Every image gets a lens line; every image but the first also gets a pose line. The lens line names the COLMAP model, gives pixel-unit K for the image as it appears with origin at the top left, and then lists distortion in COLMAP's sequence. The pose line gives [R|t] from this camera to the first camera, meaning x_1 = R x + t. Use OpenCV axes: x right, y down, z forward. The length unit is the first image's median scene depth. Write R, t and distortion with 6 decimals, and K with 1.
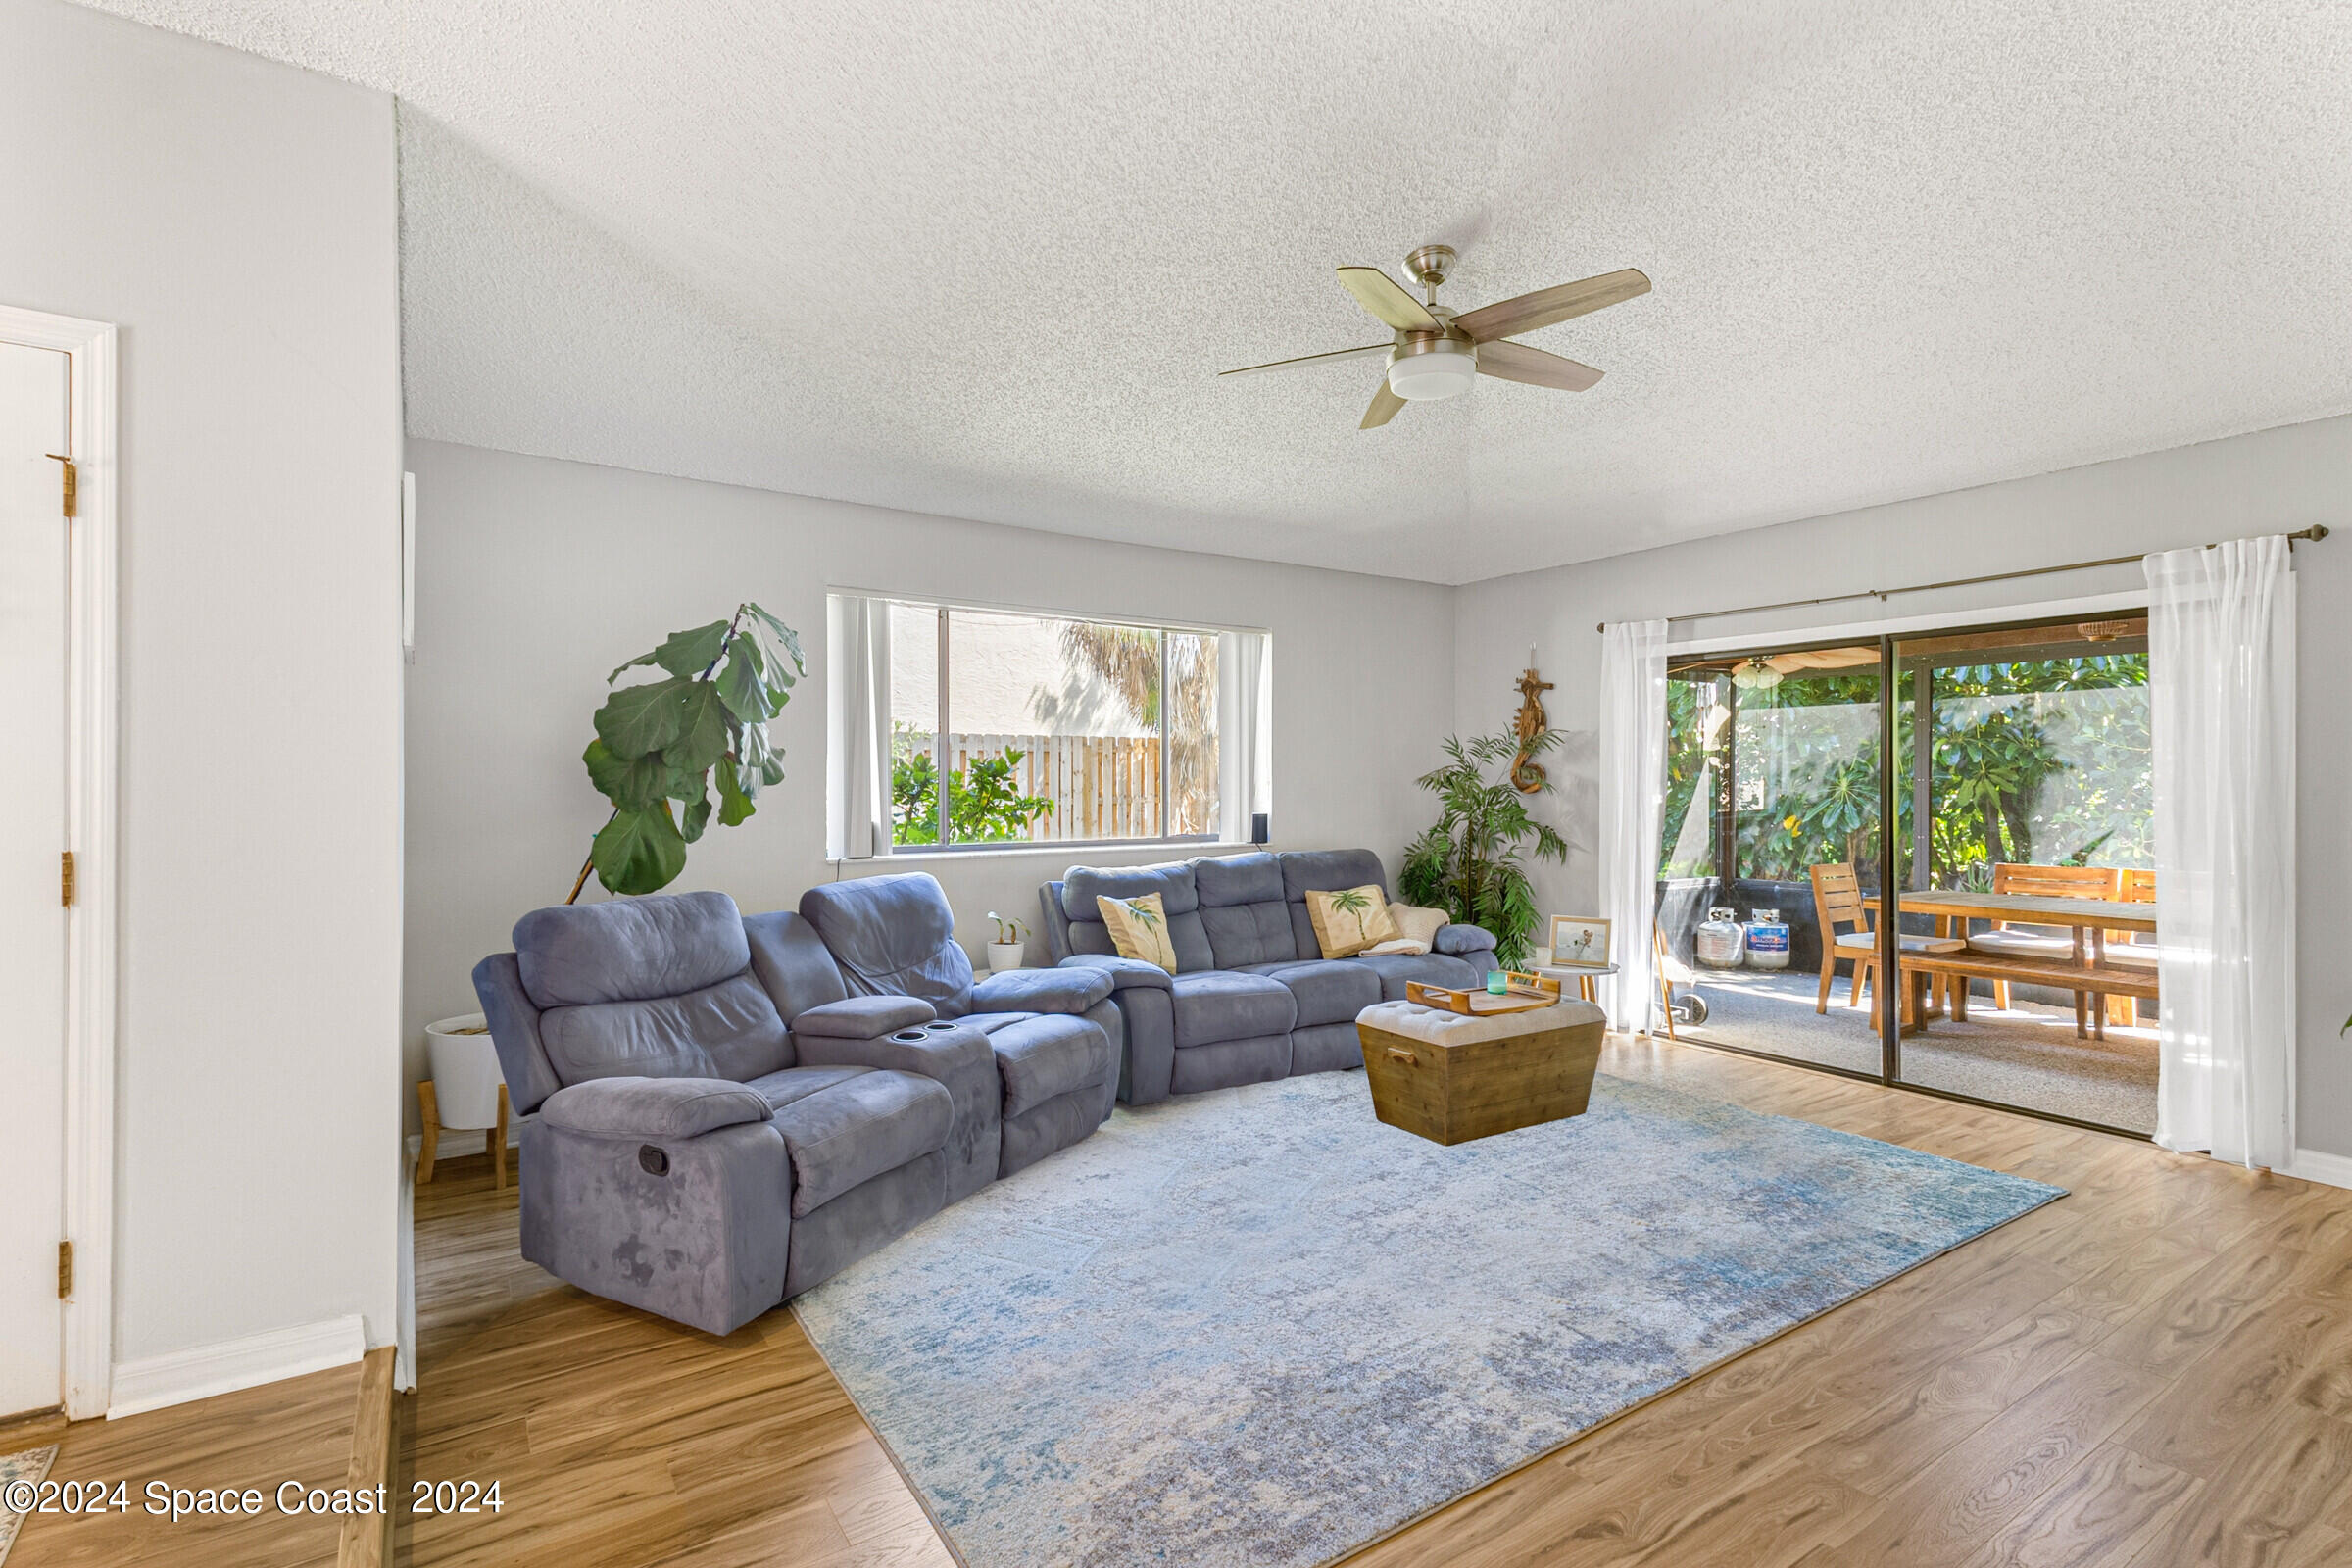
lens RADIAL K [[1168.0, 0, 1163.5], [0, 1168.0, 783.0], [0, 0, 1]] dist [0.014805, -0.000153]
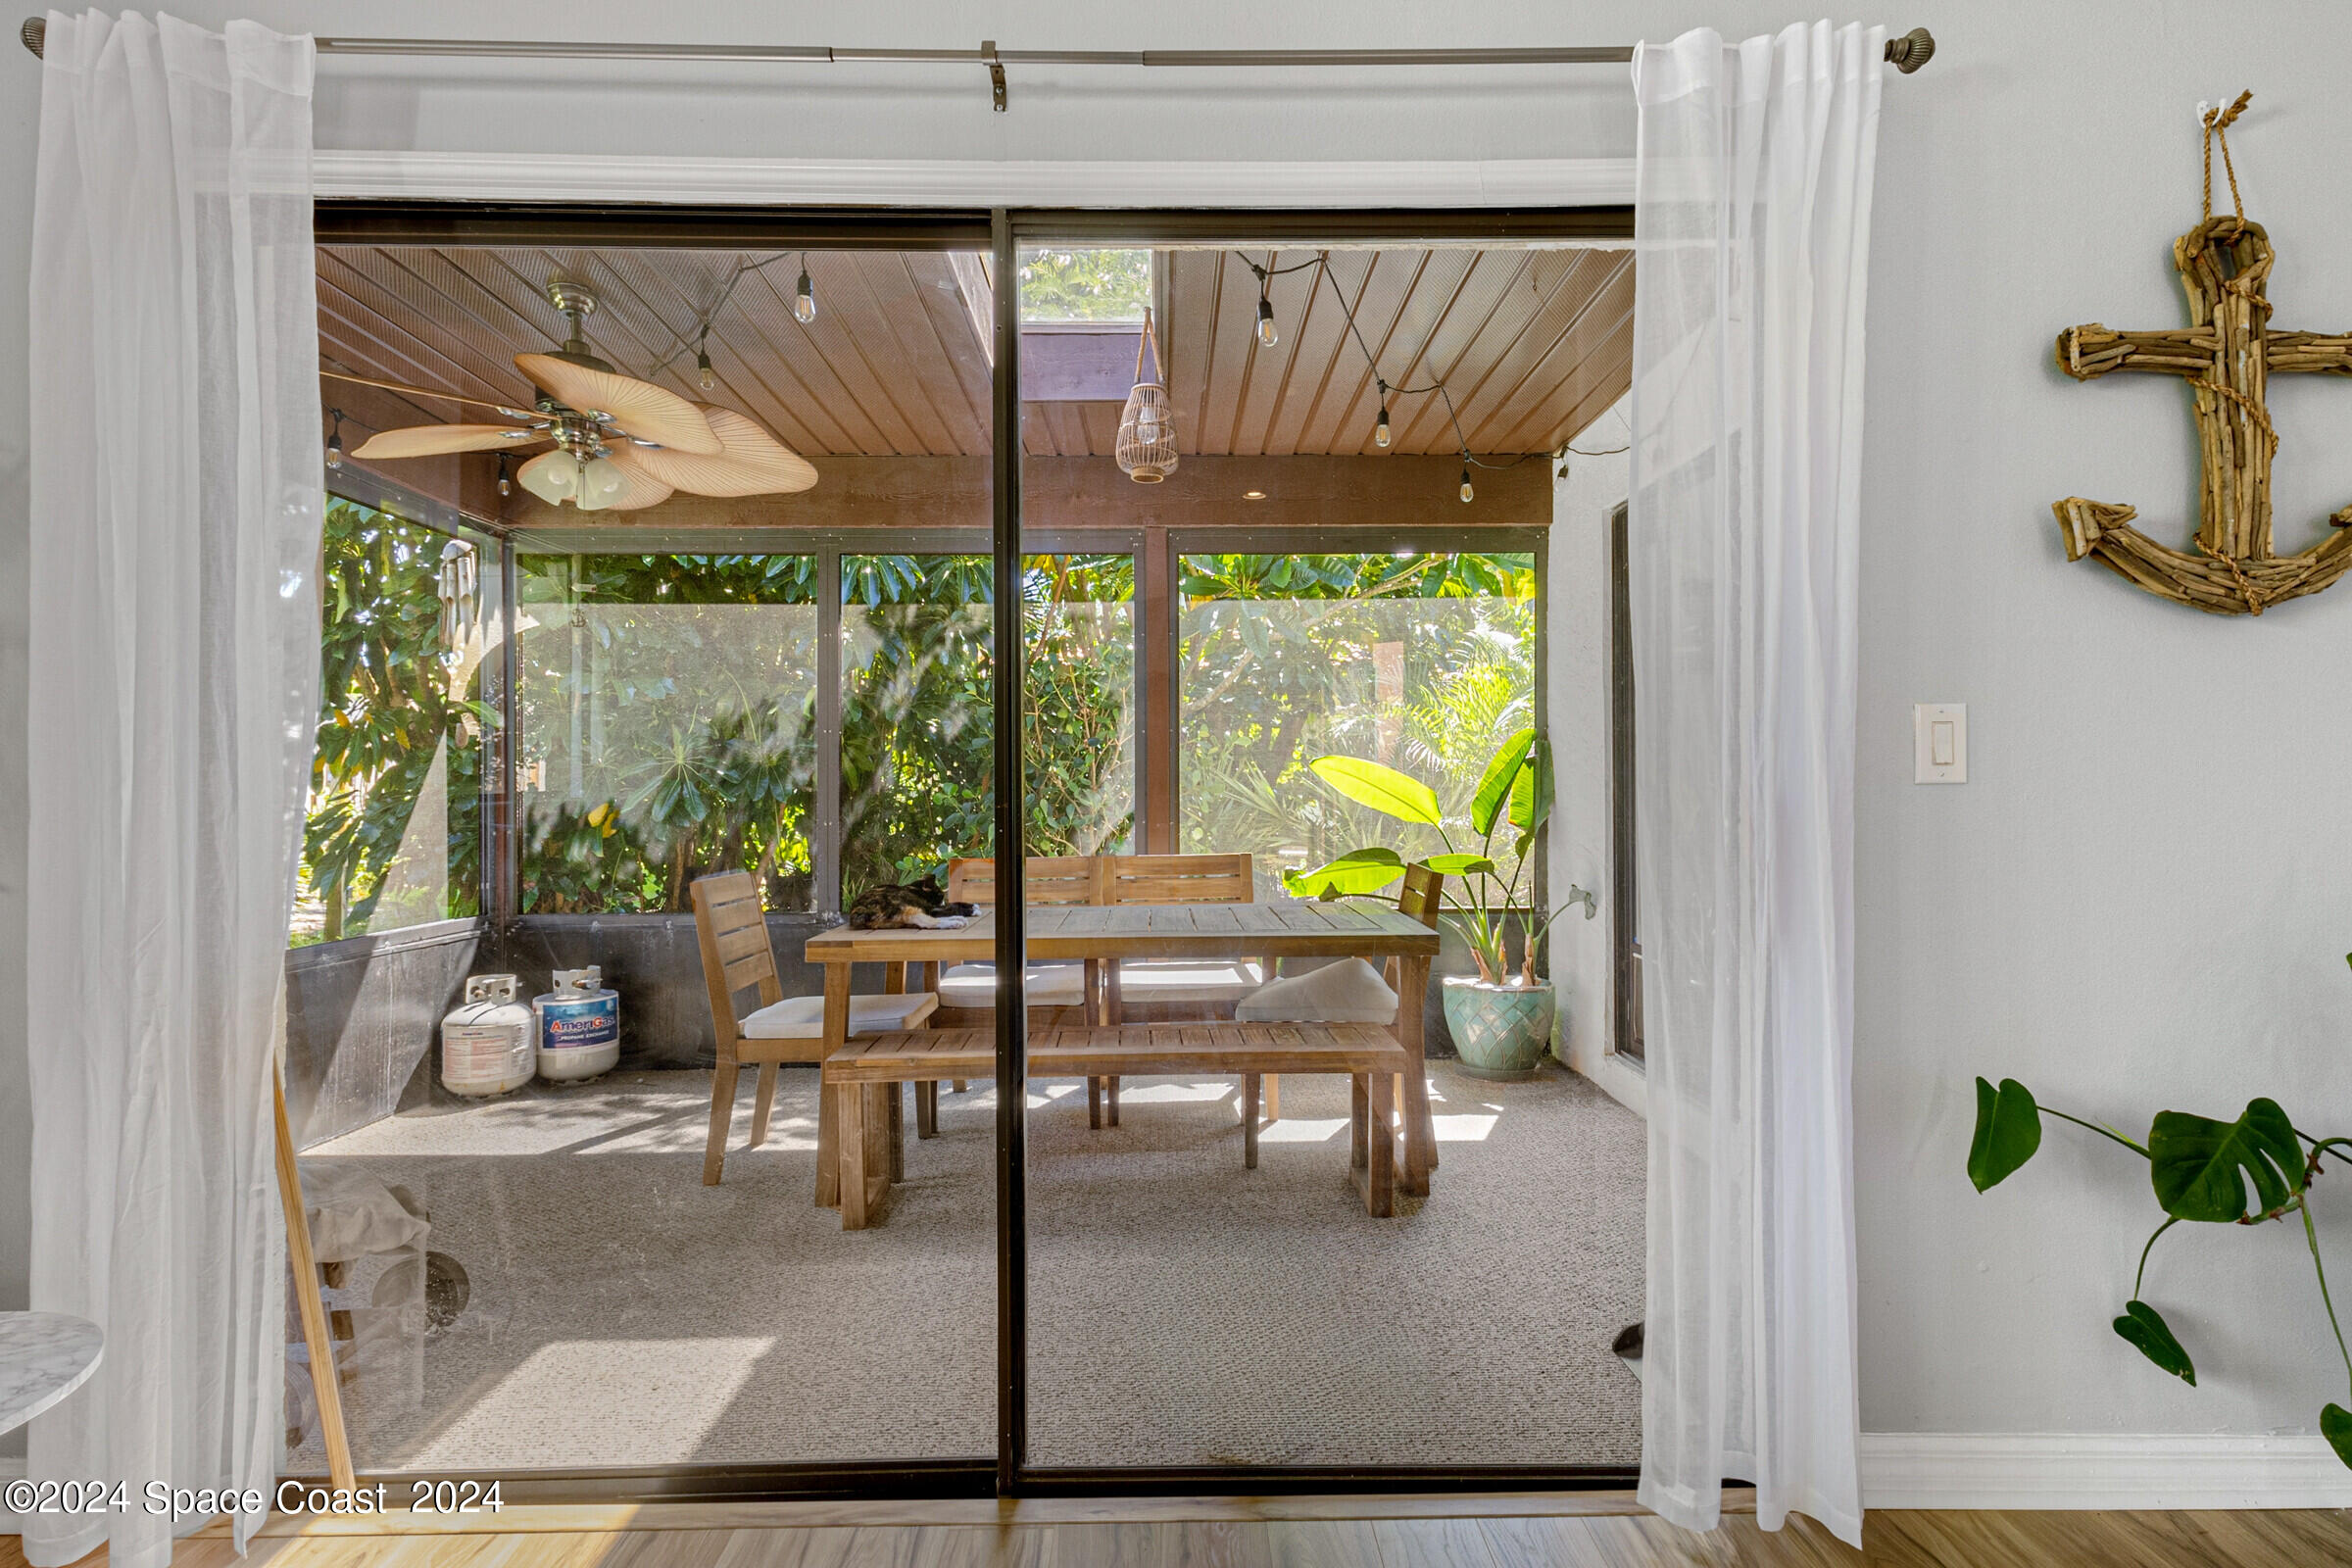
lens RADIAL K [[1168.0, 0, 1172.1], [0, 1168.0, 795.7], [0, 0, 1]] dist [0.014805, -0.000153]
pose [[0.554199, -0.003461, 0.832377, 0.214177], [0.002034, 0.999994, 0.002804, 0.026419], [-0.832381, 0.000140, 0.554203, 0.469109]]
